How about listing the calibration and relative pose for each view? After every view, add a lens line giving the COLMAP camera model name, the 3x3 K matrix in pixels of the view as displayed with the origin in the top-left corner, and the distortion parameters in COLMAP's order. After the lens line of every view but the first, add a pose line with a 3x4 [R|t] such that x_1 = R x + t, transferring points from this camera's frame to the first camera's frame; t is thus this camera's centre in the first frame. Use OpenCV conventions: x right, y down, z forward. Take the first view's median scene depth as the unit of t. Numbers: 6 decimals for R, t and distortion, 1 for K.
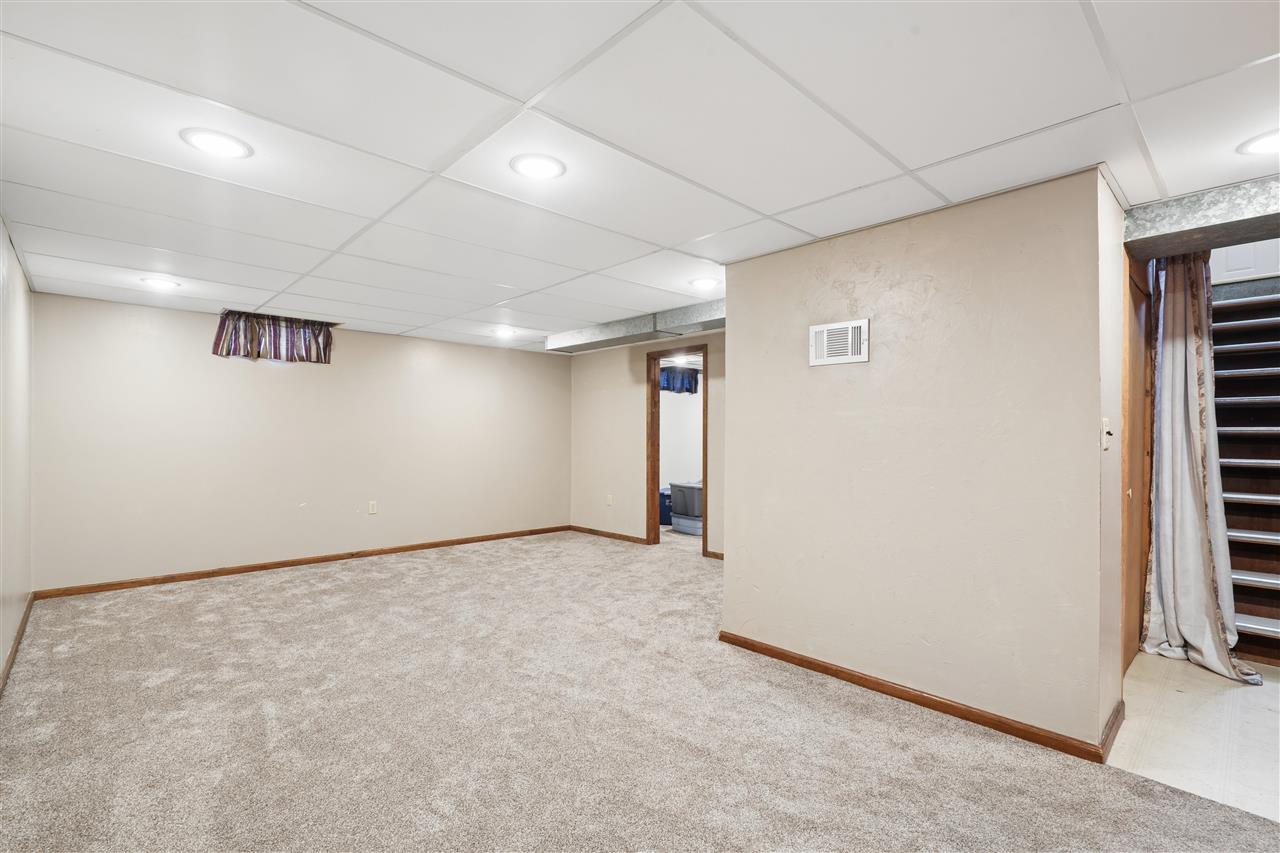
lens RADIAL K [[585.9, 0, 636.5], [0, 585.9, 434.7], [0, 0, 1]] dist [-0.002506, 0.000026]
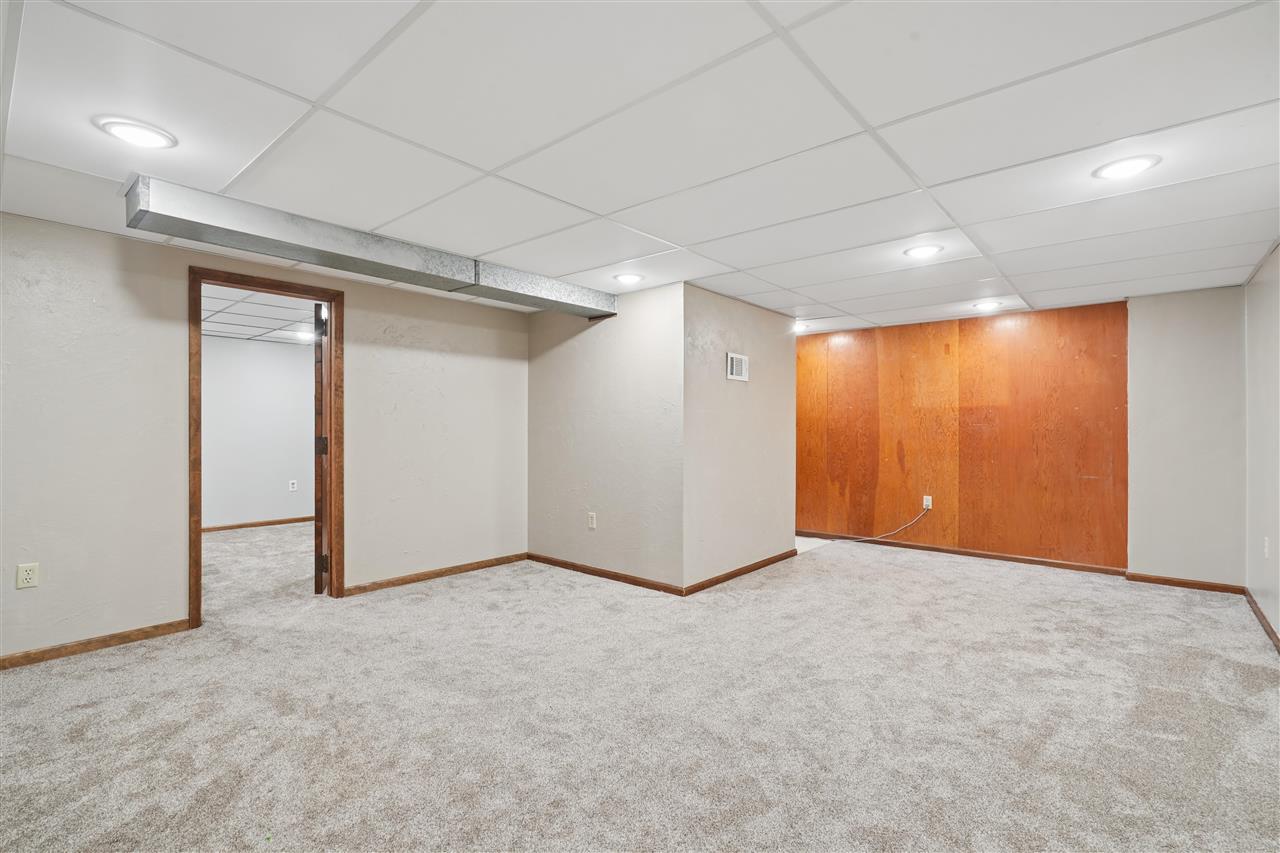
lens RADIAL K [[585.9, 0, 636.5], [0, 585.9, 434.7], [0, 0, 1]] dist [-0.002506, 0.000026]
pose [[-0.097096, -0.019810, 0.995078, -0.733301], [-0.007590, 0.999788, 0.019163, -0.000611], [-0.995246, -0.005692, -0.097226, 0.864481]]
